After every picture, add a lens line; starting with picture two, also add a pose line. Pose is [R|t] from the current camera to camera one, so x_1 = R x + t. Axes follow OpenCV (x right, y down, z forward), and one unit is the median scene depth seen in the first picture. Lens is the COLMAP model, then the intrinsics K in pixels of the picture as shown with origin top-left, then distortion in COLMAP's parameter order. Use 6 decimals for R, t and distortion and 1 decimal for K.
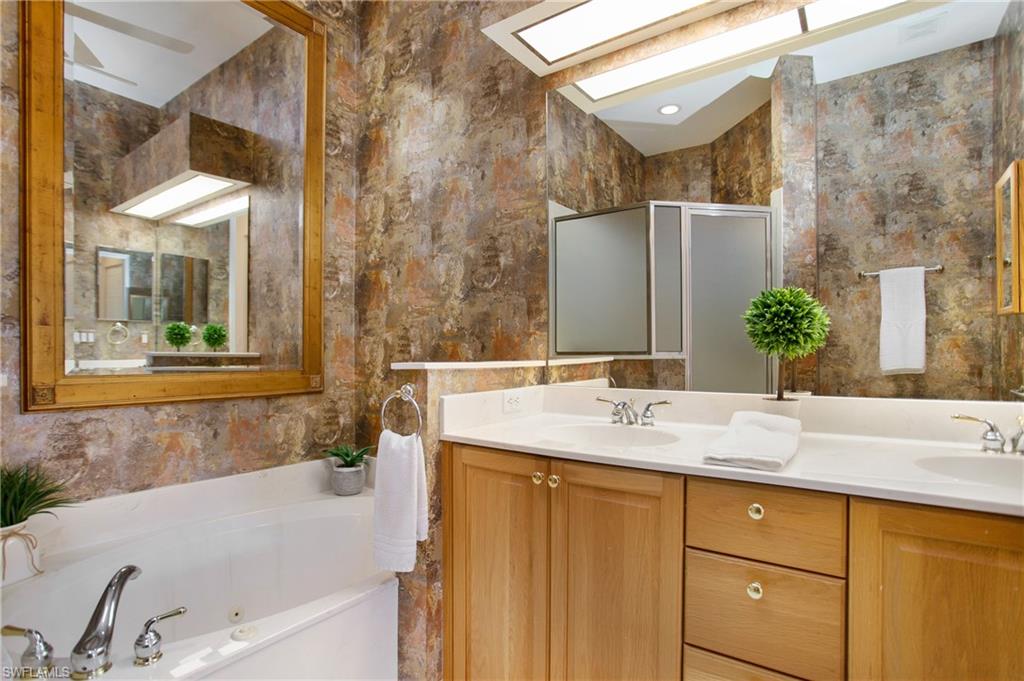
lens RADIAL K [[498.2, 0, 496.7], [0, 498.2, 337.7], [0, 0, 1]] dist [-0.049951, -0.000005]
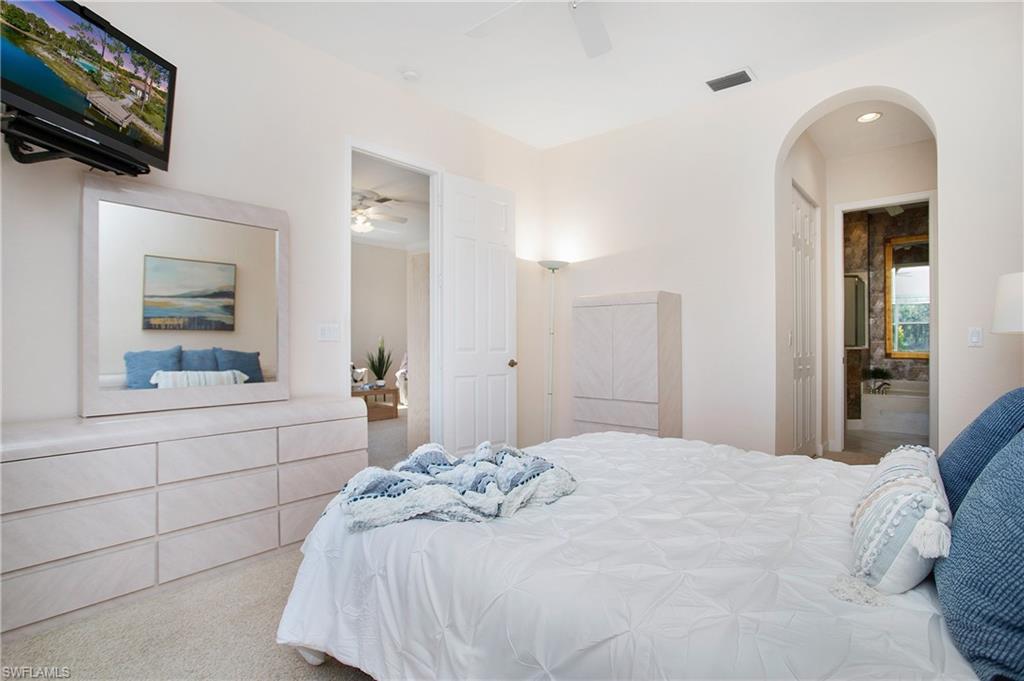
lens RADIAL K [[498.2, 0, 496.7], [0, 498.2, 337.7], [0, 0, 1]] dist [-0.049951, -0.000005]
pose [[-0.110609, -0.003420, -0.993858, 3.240283], [0.008530, 0.999954, -0.004390, -0.049472], [0.993827, -0.008964, -0.110575, -1.792316]]
